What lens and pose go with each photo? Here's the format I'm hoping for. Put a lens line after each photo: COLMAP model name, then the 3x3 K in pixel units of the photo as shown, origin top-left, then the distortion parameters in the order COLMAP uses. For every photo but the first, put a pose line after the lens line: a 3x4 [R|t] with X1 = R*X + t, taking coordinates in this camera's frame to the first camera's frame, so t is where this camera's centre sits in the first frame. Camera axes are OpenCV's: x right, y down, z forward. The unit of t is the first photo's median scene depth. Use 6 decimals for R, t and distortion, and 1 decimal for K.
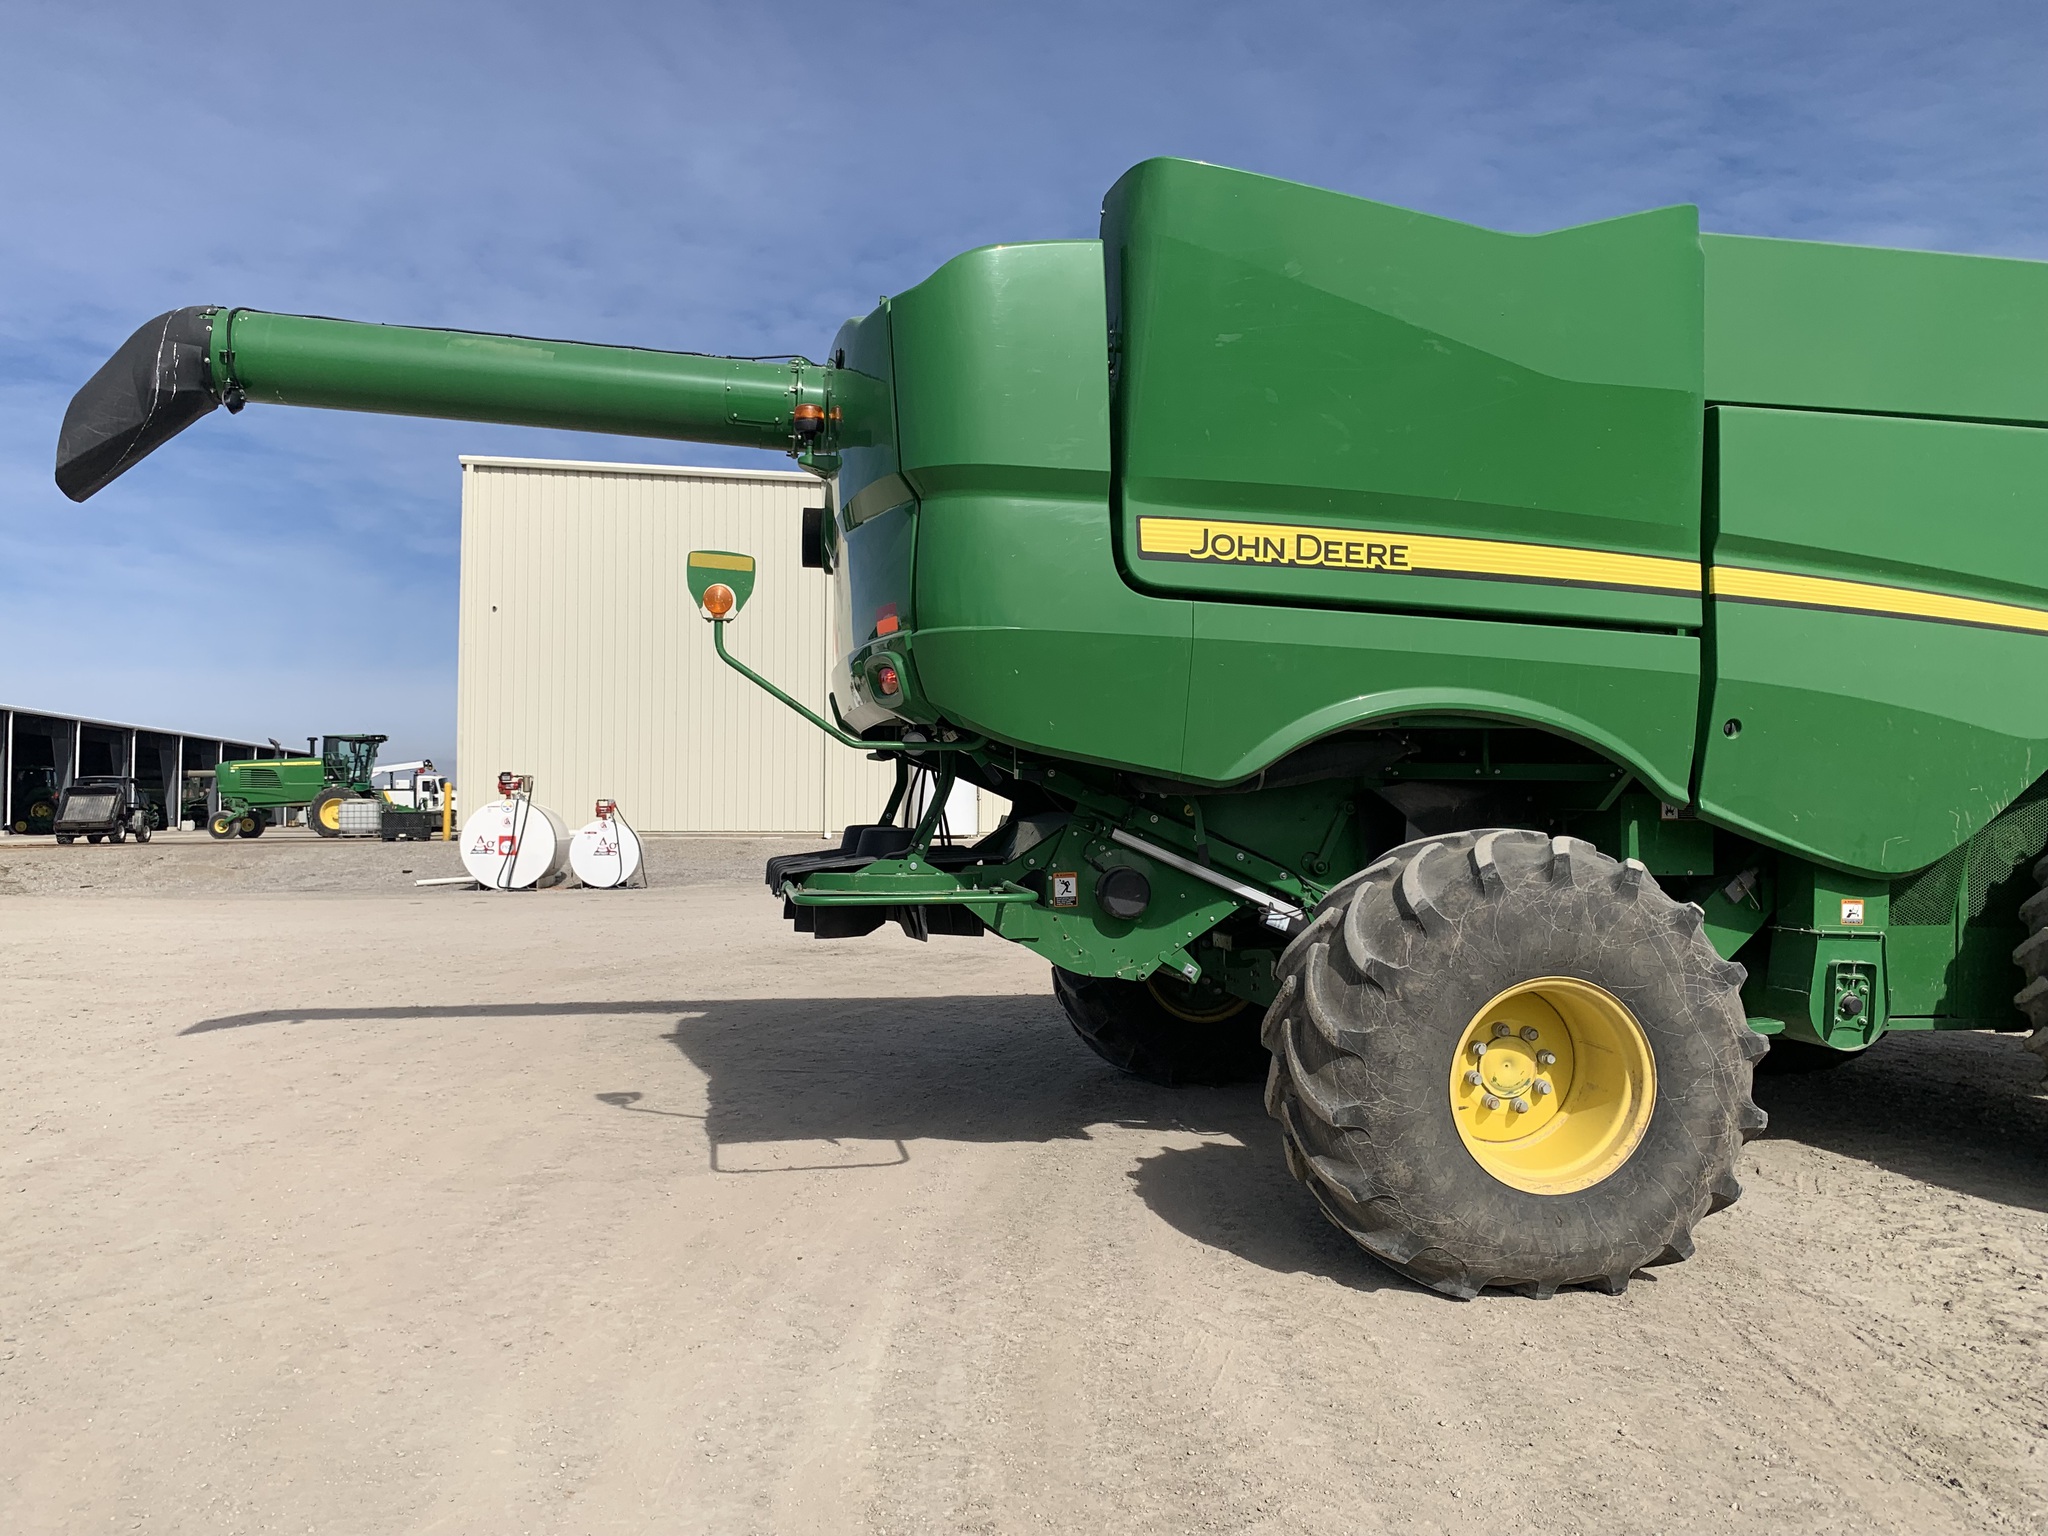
lens RADIAL K [[1568.9, 0, 989.1], [0, 1568.9, 768.2], [0, 0, 1]] dist [0.039068, -0.058623]
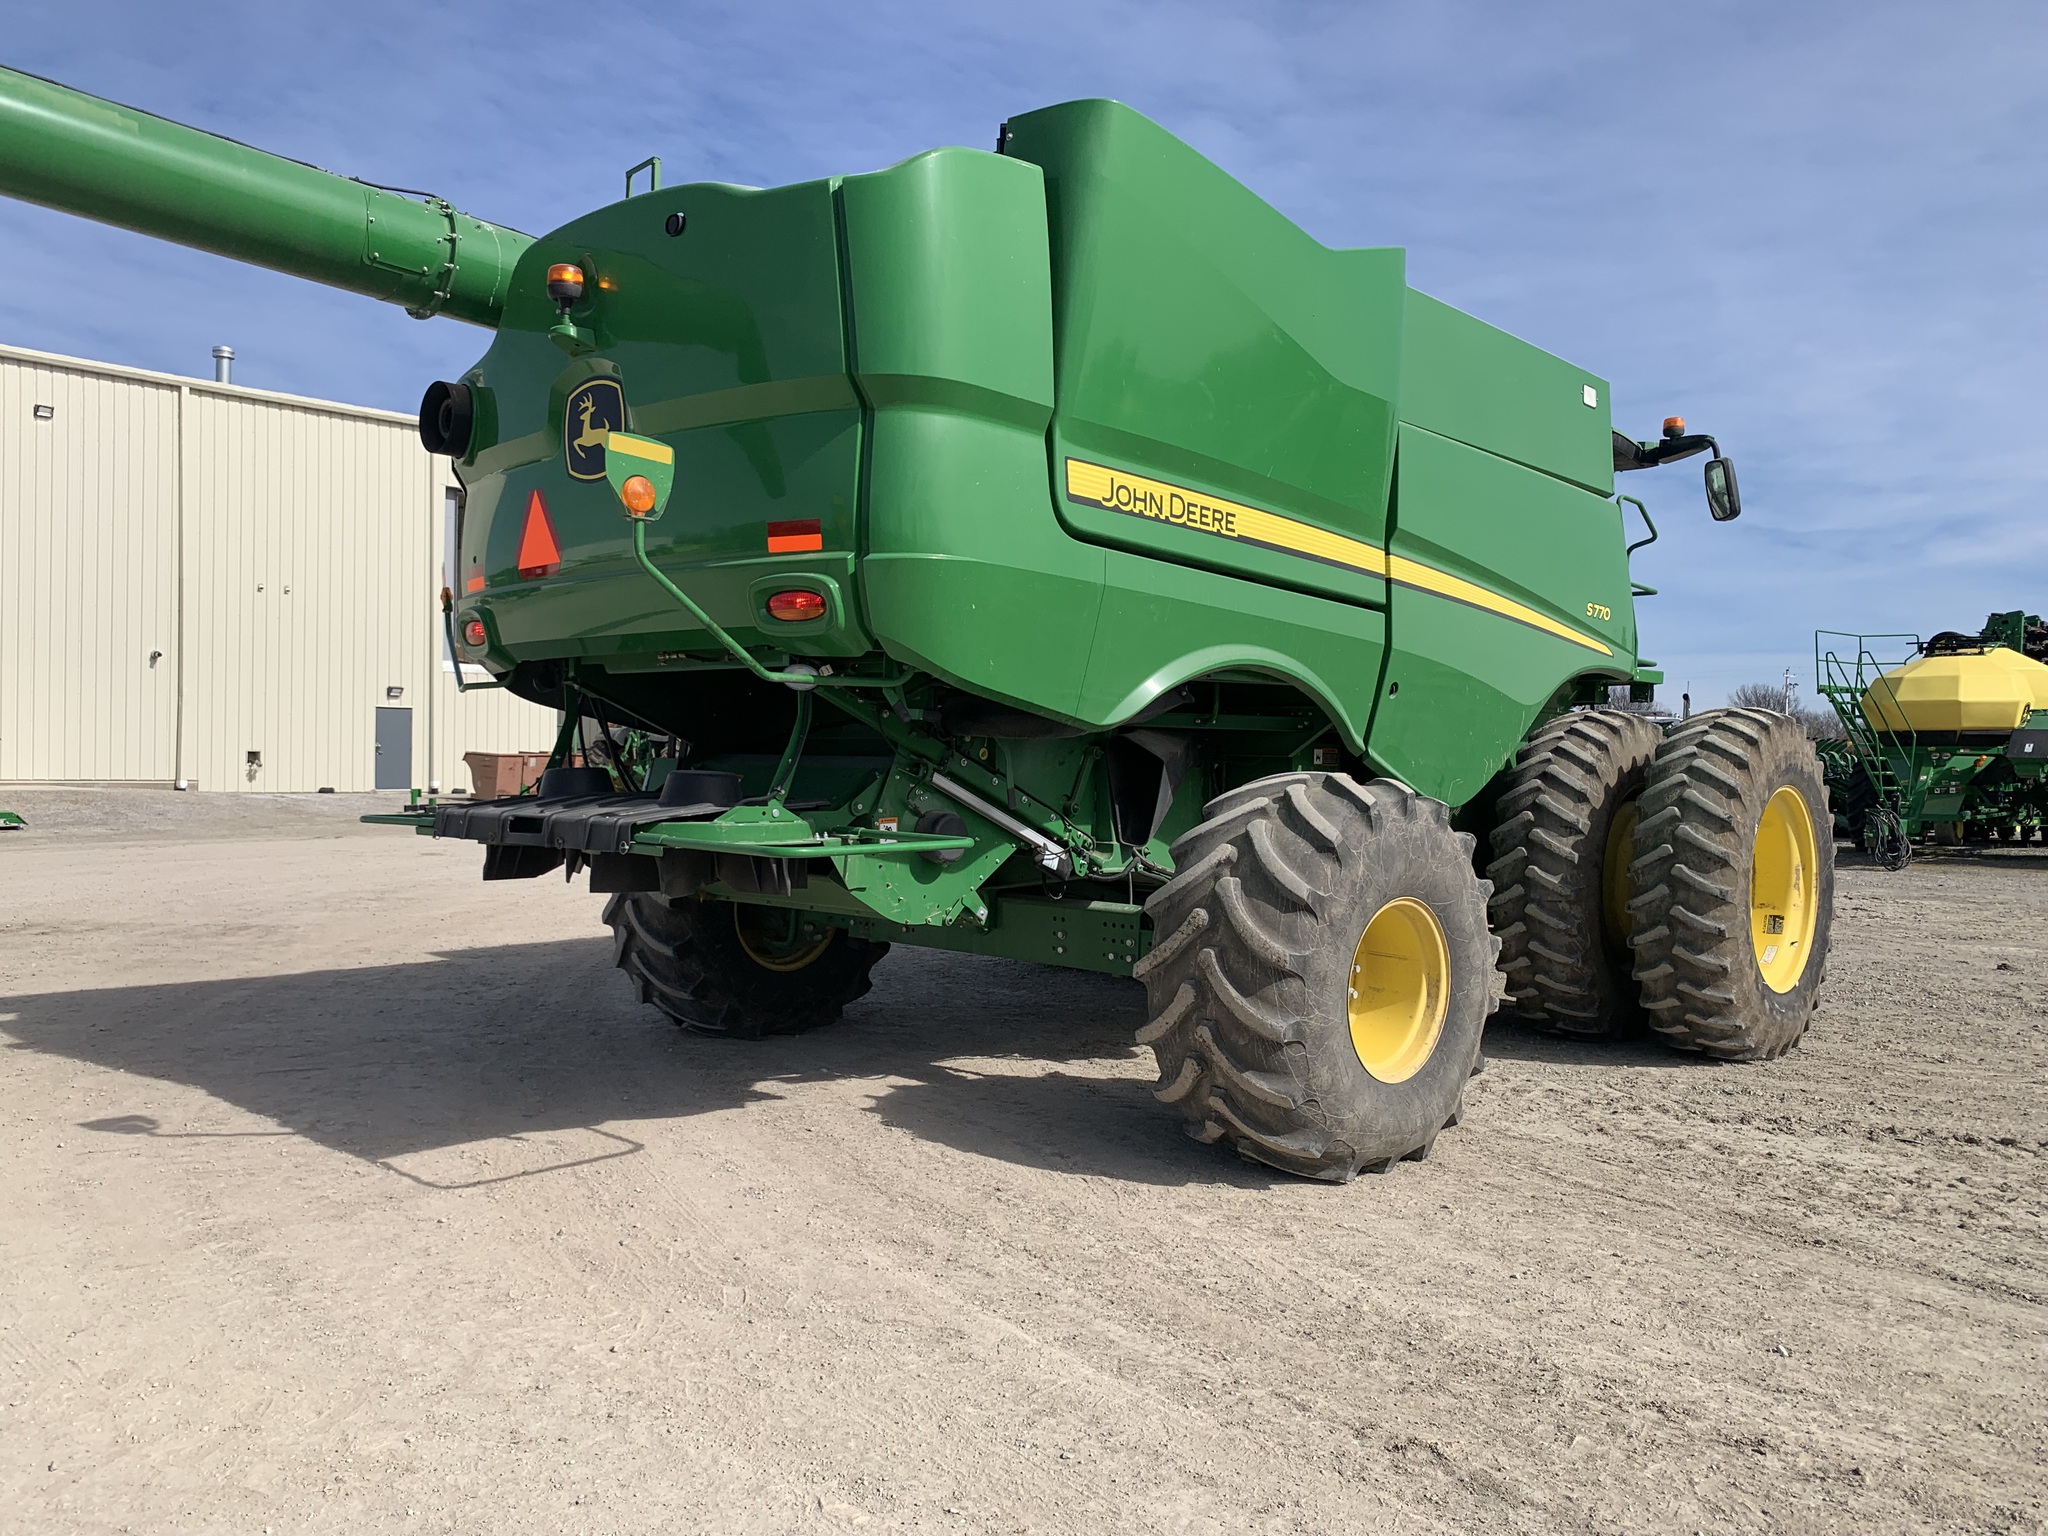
lens RADIAL K [[1568.9, 0, 991.4], [0, 1568.9, 770.3], [0, 0, 1]] dist [0.039068, -0.058623]
pose [[0.808781, 0.001727, 0.588107, -0.518601], [-0.021872, 0.999392, 0.027145, 0.011166], [-0.587703, -0.034817, 0.808327, 0.210651]]
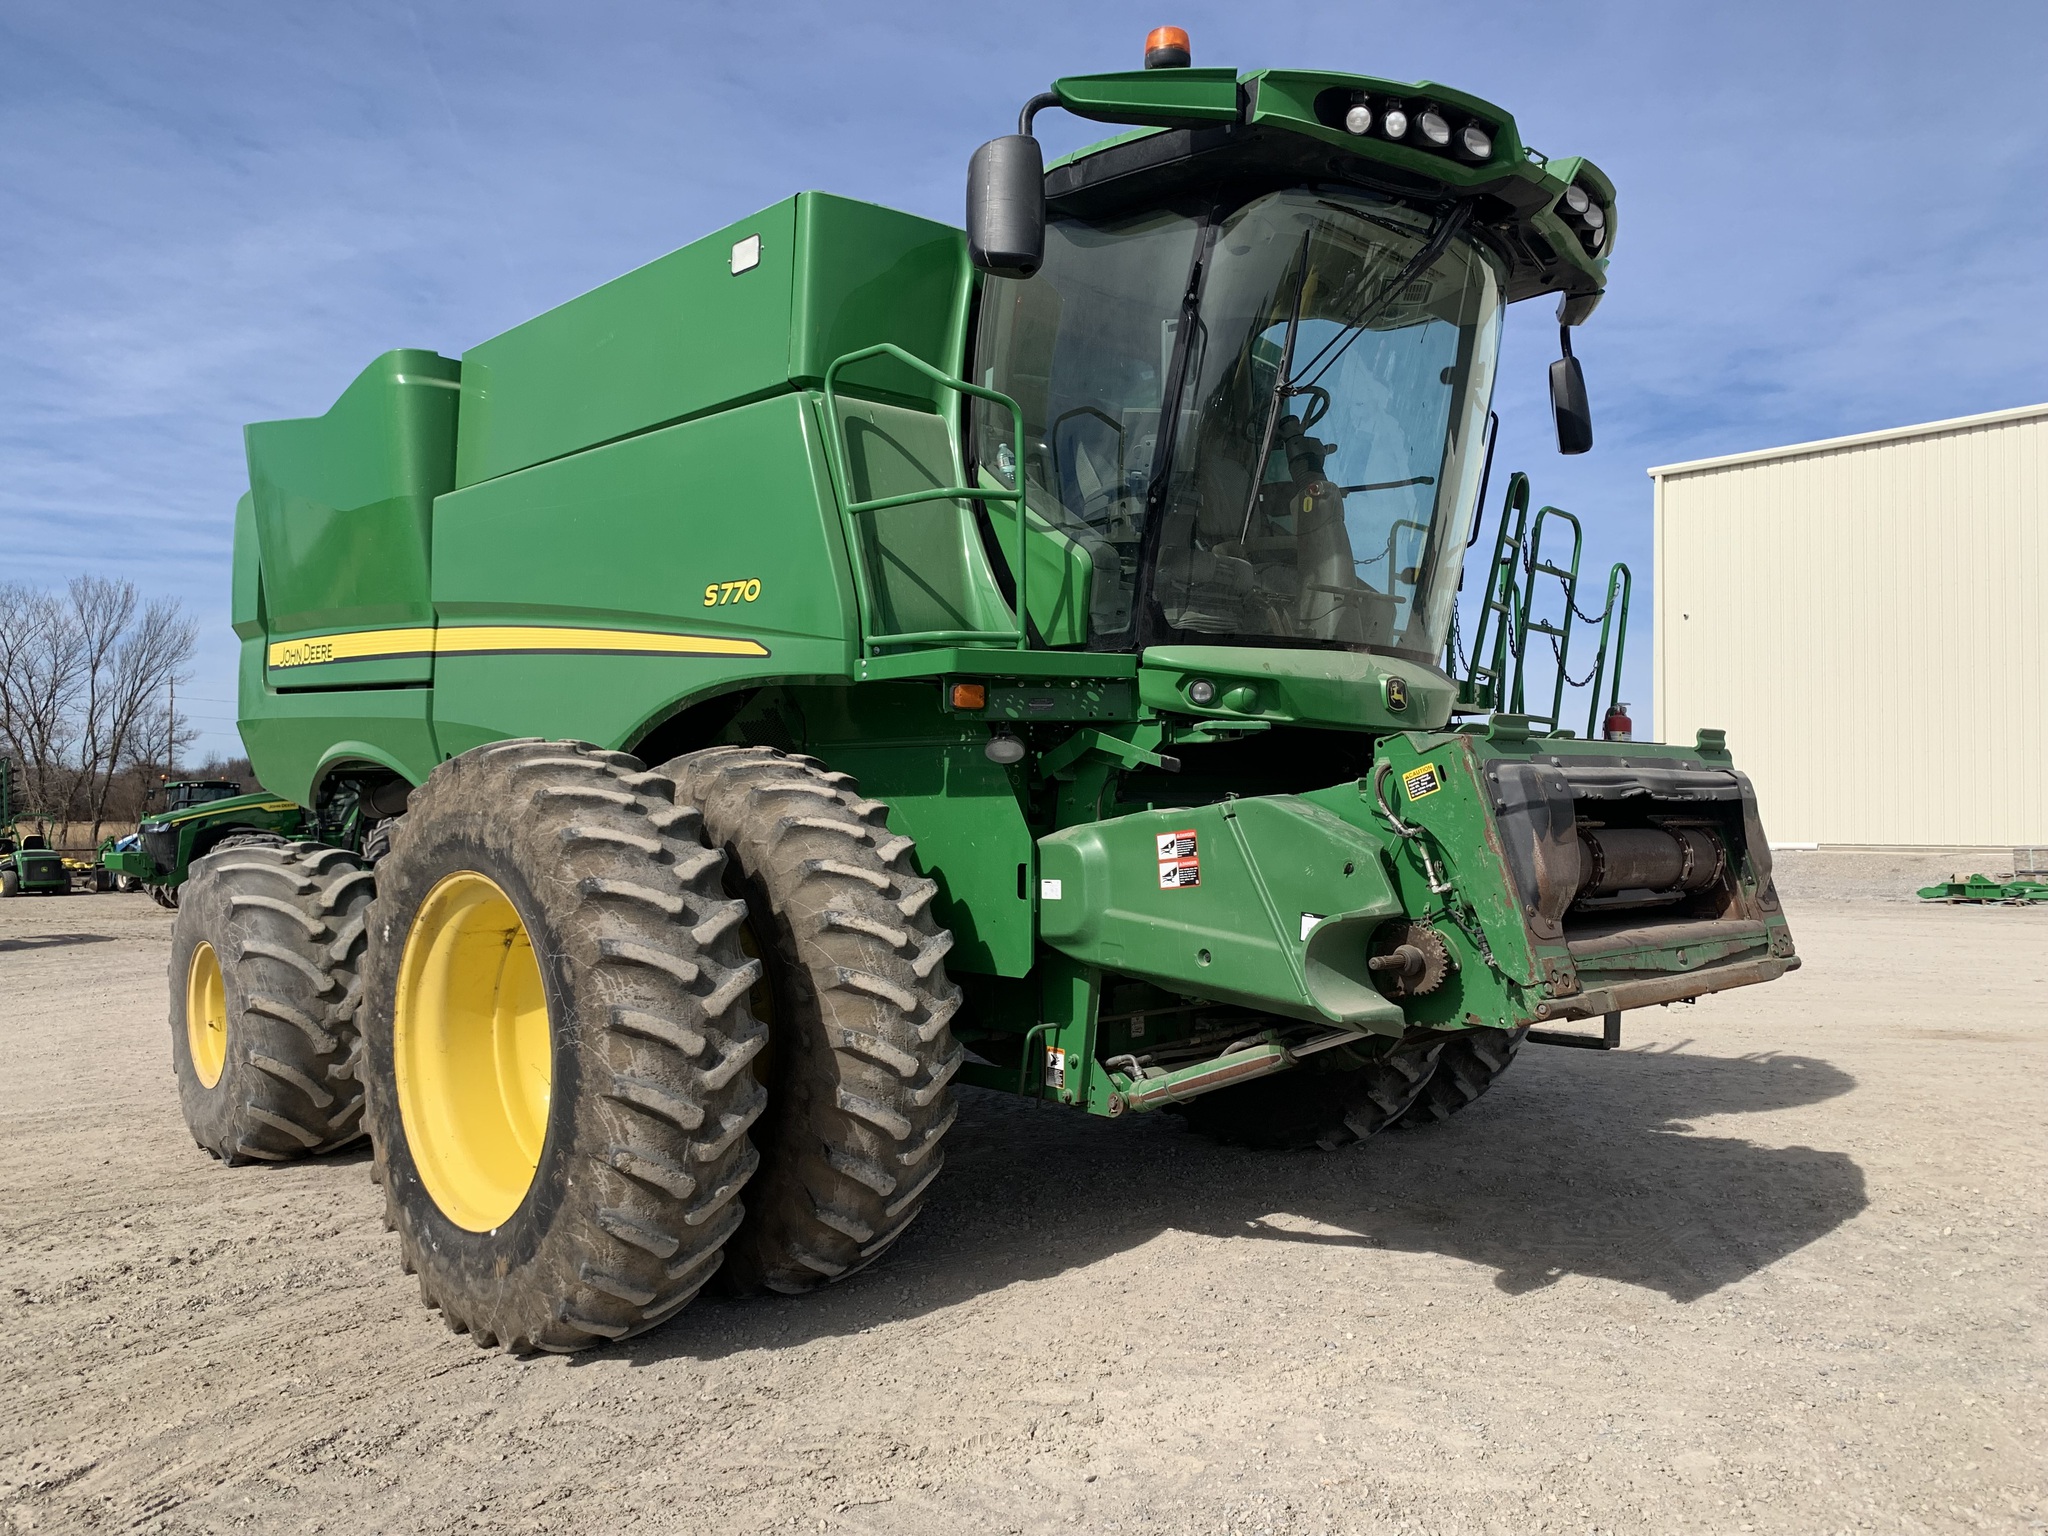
lens RADIAL K [[1568.9, 0, 1037.2], [0, 1568.9, 773.7], [0, 0, 1]] dist [0.039068, -0.058623]
pose [[0.555506, -0.028839, -0.831012, 1.813863], [0.026443, 0.999506, -0.017010, 0.018214], [0.831092, -0.012525, 0.555994, 0.740189]]
